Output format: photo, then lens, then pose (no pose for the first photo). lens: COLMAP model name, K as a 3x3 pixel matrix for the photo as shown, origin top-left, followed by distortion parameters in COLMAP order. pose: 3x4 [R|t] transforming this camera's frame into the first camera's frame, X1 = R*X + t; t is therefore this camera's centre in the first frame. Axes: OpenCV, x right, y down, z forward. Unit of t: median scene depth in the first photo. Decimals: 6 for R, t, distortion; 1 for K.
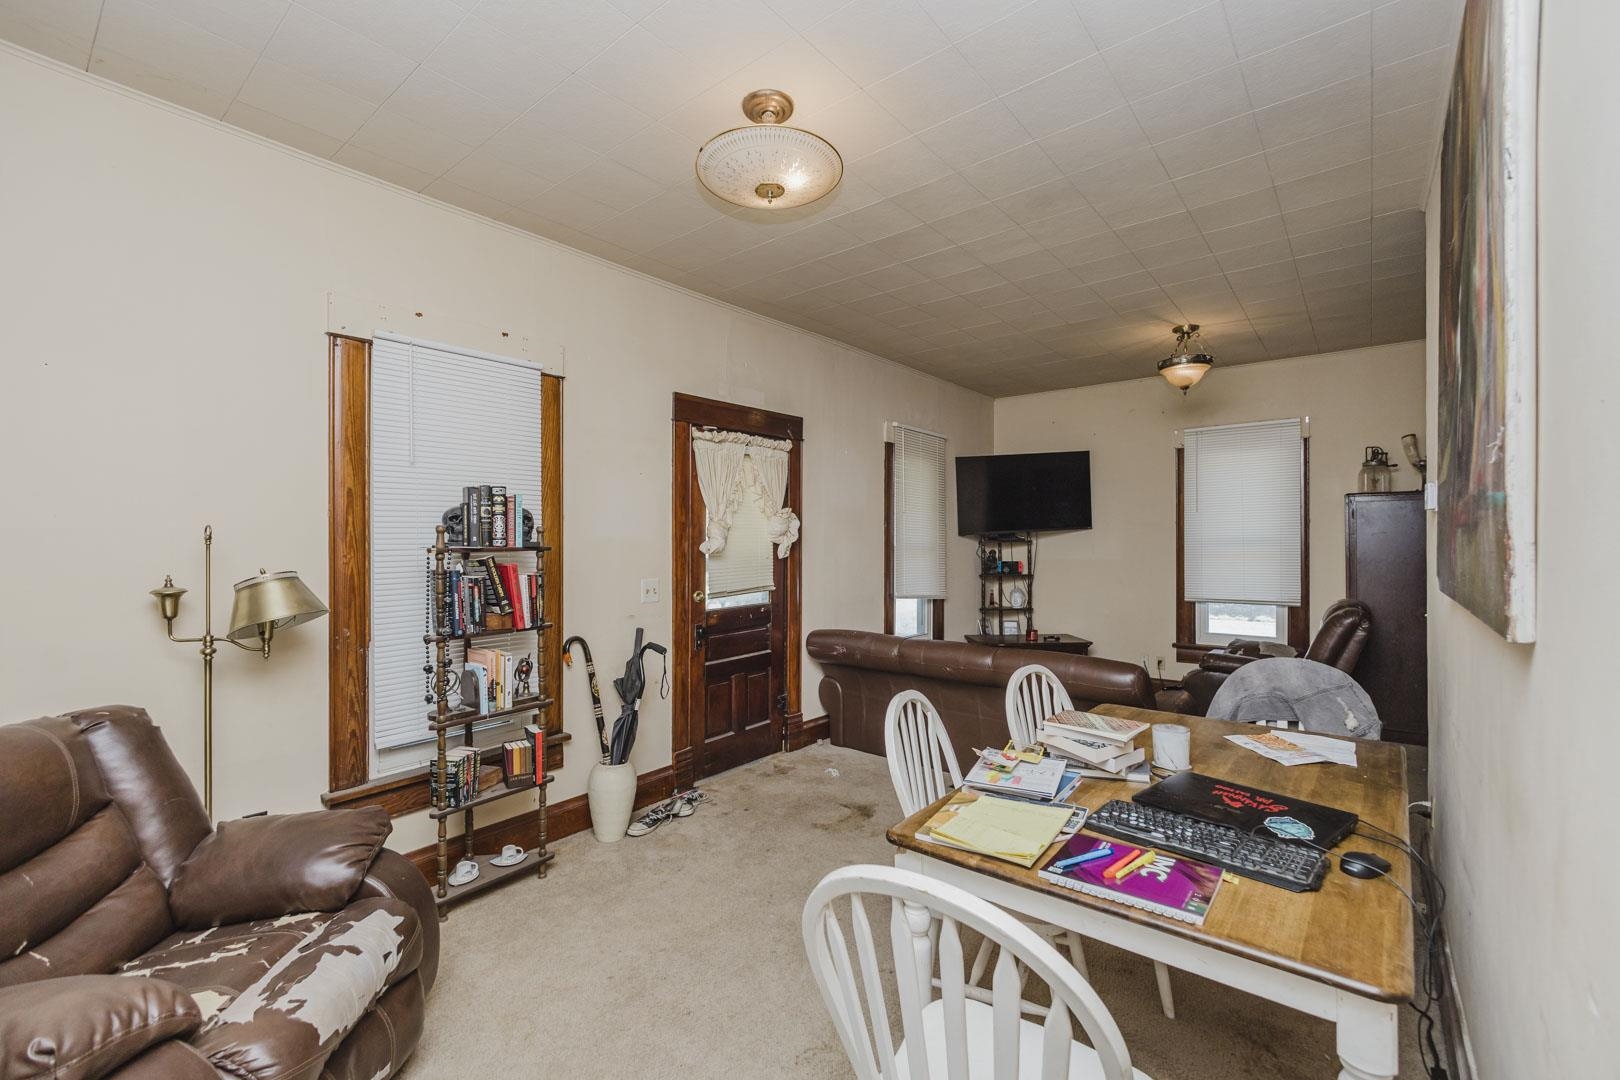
lens RADIAL K [[689.9, 0, 813.0], [0, 689.9, 537.1], [0, 0, 1]] dist [-0.011385, -0.000108]
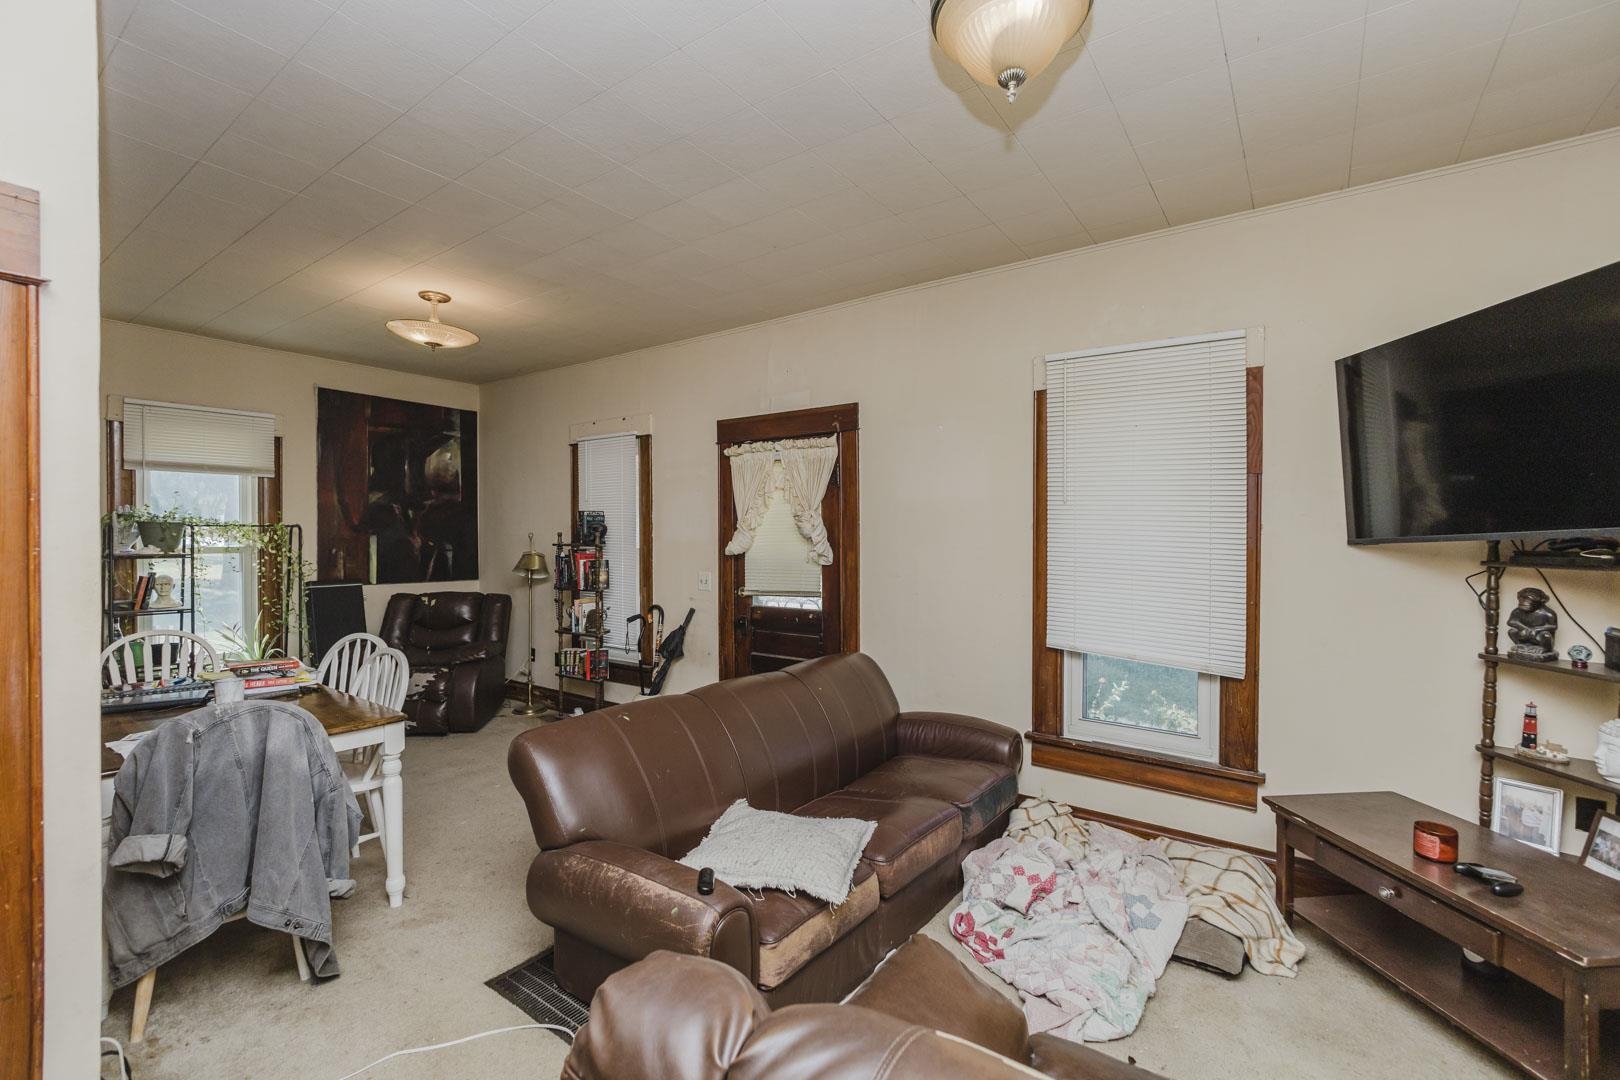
lens RADIAL K [[708.7, 0, 805.1], [0, 708.7, 532.5], [0, 0, 1]] dist [-0.000280, -0.000095]
pose [[0.042916, 0.002541, -0.999075, 0.860863], [-0.000524, 0.999997, 0.002521, -0.013360], [0.999079, 0.000416, 0.042917, 0.894802]]
